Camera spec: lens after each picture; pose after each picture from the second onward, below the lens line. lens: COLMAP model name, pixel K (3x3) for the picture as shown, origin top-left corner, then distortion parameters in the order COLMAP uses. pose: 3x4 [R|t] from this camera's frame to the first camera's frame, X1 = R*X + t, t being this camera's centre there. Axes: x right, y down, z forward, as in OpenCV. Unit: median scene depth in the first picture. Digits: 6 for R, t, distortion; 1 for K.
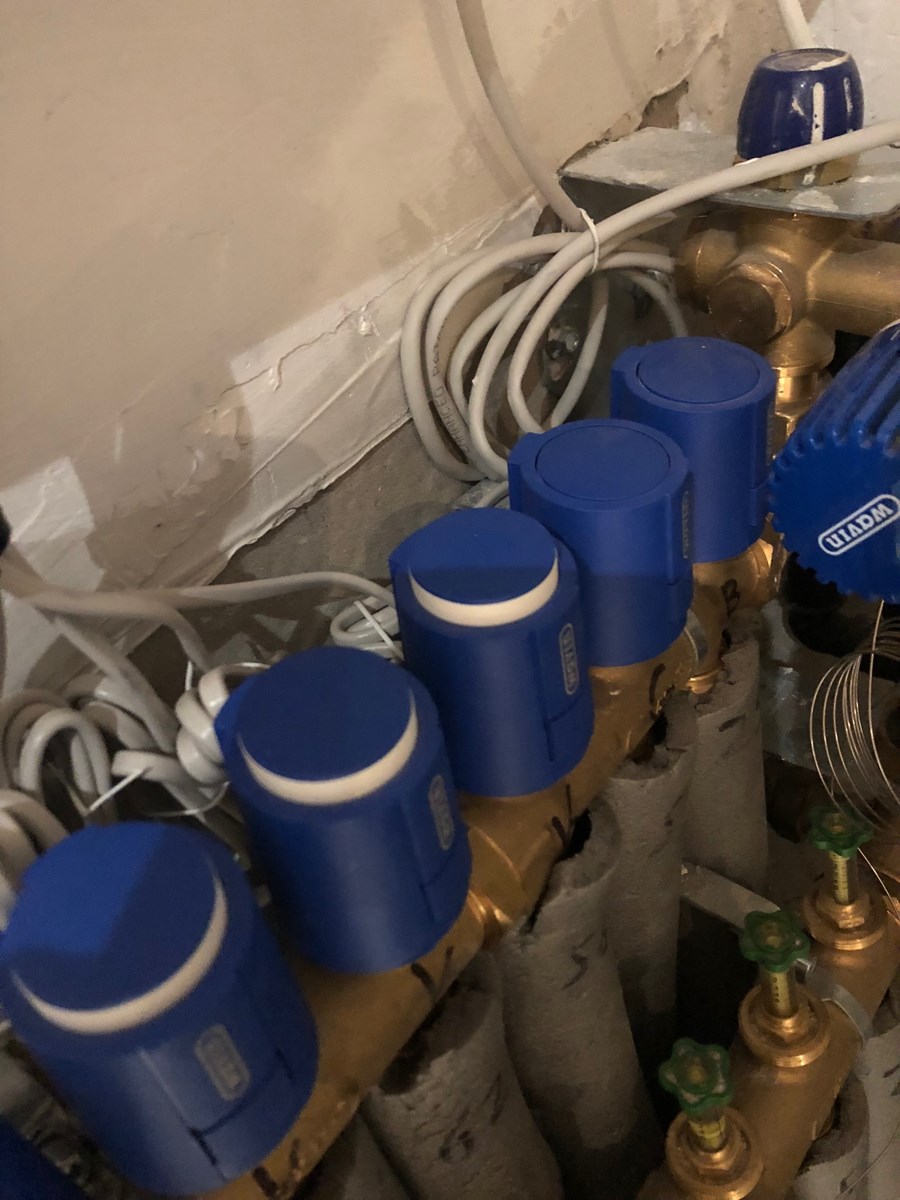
lens RADIAL K [[1013.8, 0, 450.0], [0, 1013.8, 600.0], [0, 0, 1]] dist [0.004464, 0.004823]
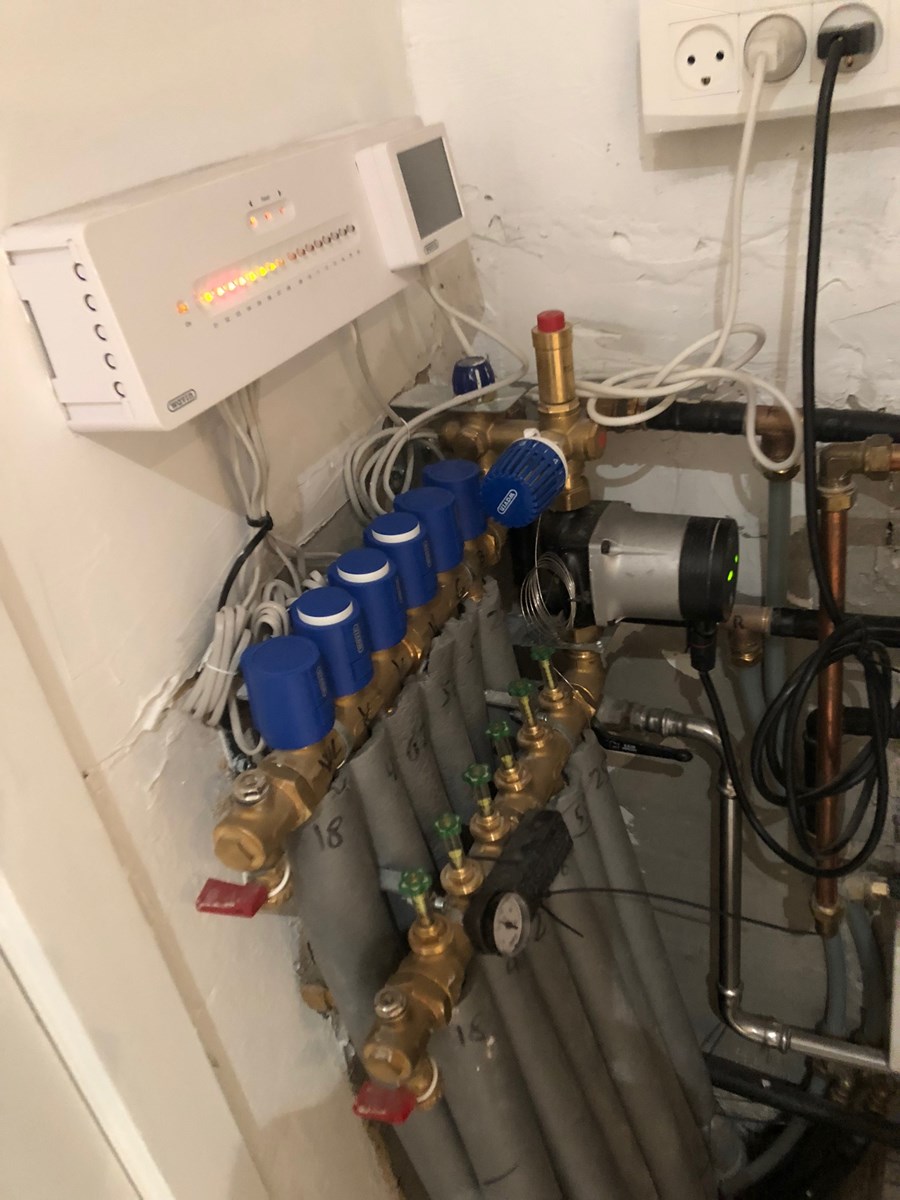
lens RADIAL K [[981.8, 0, 450.0], [0, 981.8, 600.0], [0, 0, 1]] dist [0.011691, -0.001645]
pose [[0.970084, -0.128022, 0.206269, -0.338989], [0.164408, 0.971600, -0.170184, 0.540501], [-0.178624, 0.199005, 0.963582, -1.416244]]
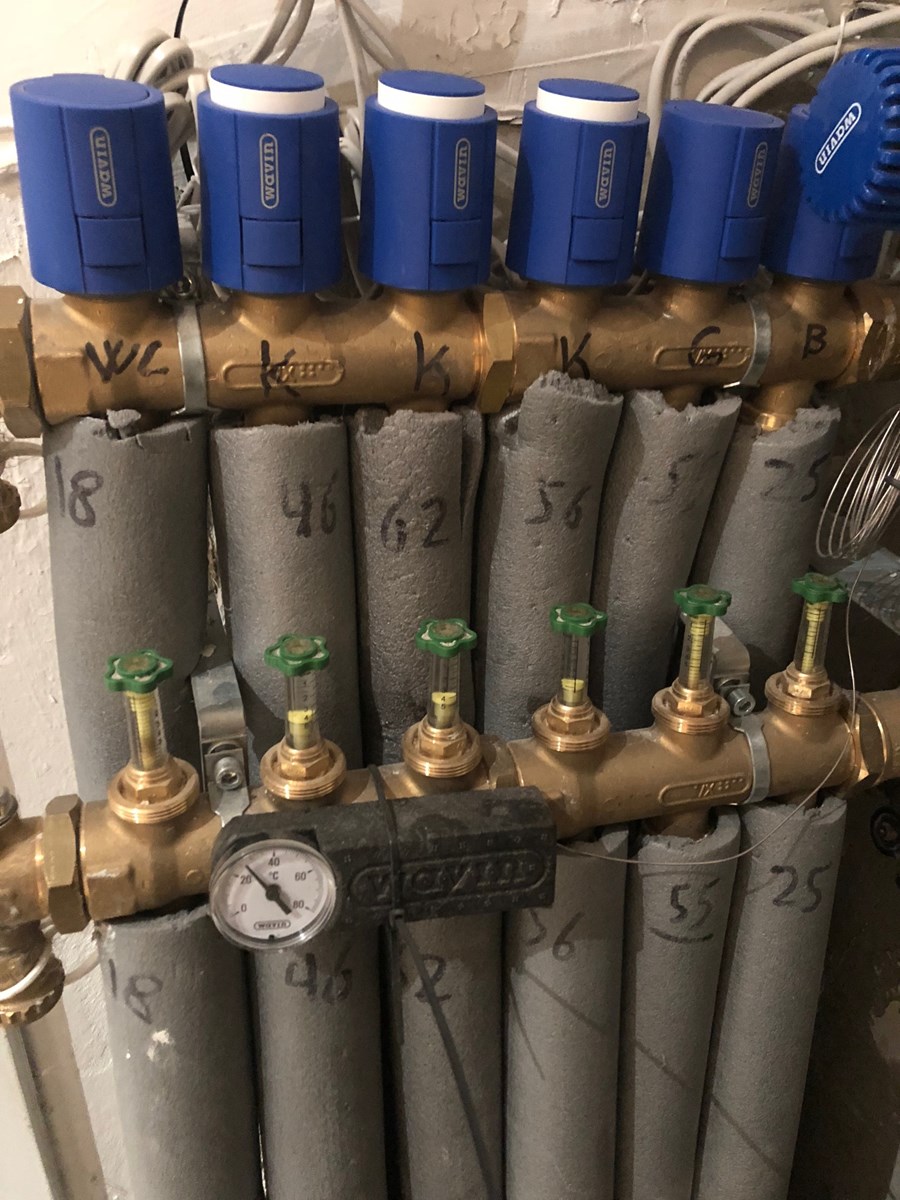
lens RADIAL K [[981.8, 0, 450.0], [0, 981.8, 600.0], [0, 0, 1]] dist [0.011691, -0.001645]
pose [[0.787143, 0.460510, -0.410288, 0.594734], [-0.505994, 0.862533, -0.002645, 0.519137], [0.352669, 0.209685, 0.911952, -0.169471]]
